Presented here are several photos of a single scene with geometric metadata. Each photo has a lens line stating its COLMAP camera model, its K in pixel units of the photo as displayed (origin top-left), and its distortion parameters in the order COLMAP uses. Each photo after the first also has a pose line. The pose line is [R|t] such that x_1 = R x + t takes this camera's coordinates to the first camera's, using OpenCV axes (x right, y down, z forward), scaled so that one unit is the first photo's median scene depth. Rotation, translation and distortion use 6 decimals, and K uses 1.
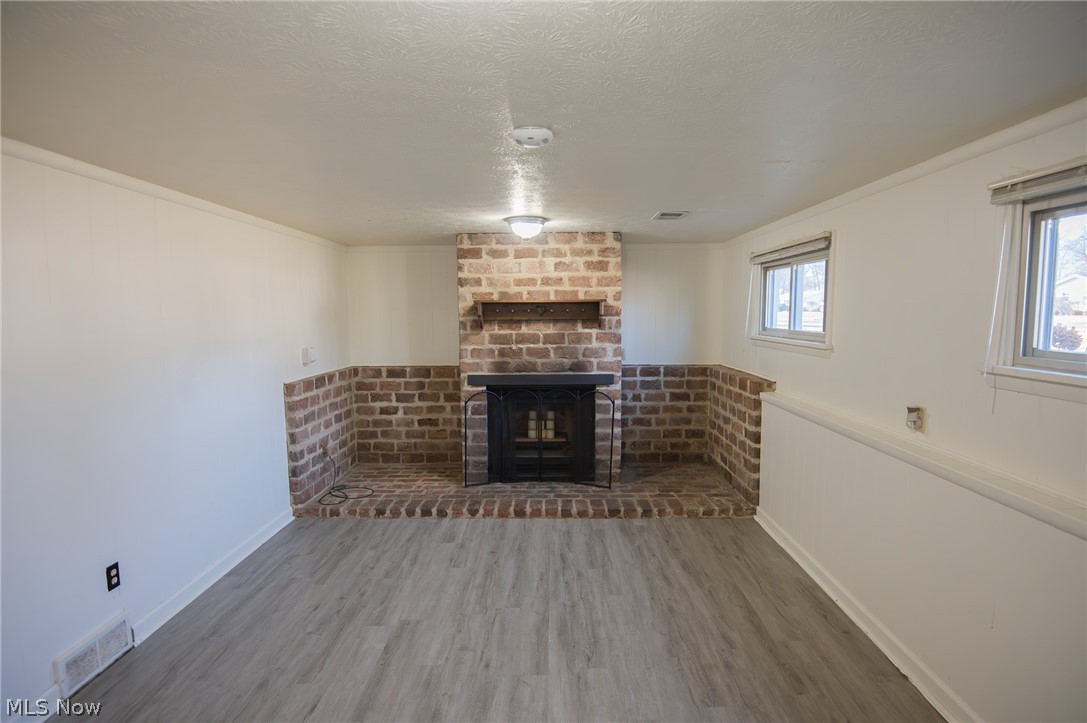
lens RADIAL K [[548.8, 0, 543.5], [0, 548.8, 361.5], [0, 0, 1]] dist [0.013894, -0.041498]
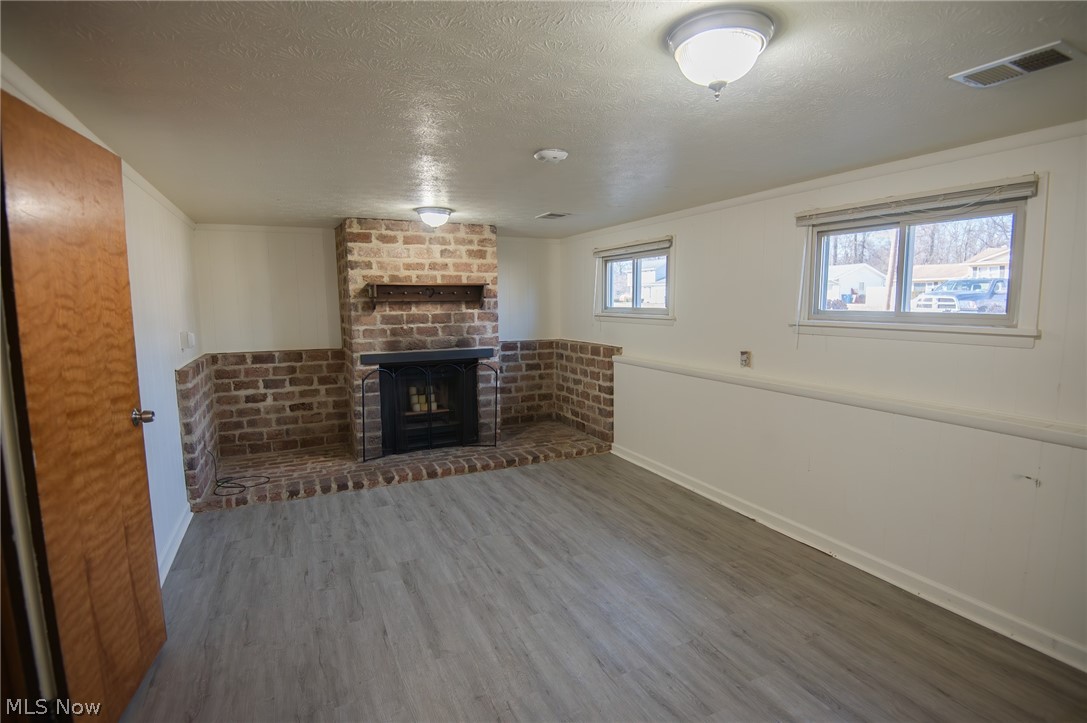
lens RADIAL K [[548.8, 0, 543.5], [0, 548.8, 361.5], [0, 0, 1]] dist [0.013894, -0.041498]
pose [[0.895116, -0.049664, 0.443060, -0.296134], [0.042438, 0.998755, 0.026216, 0.025475], [-0.443810, -0.004664, 0.896109, -0.088587]]
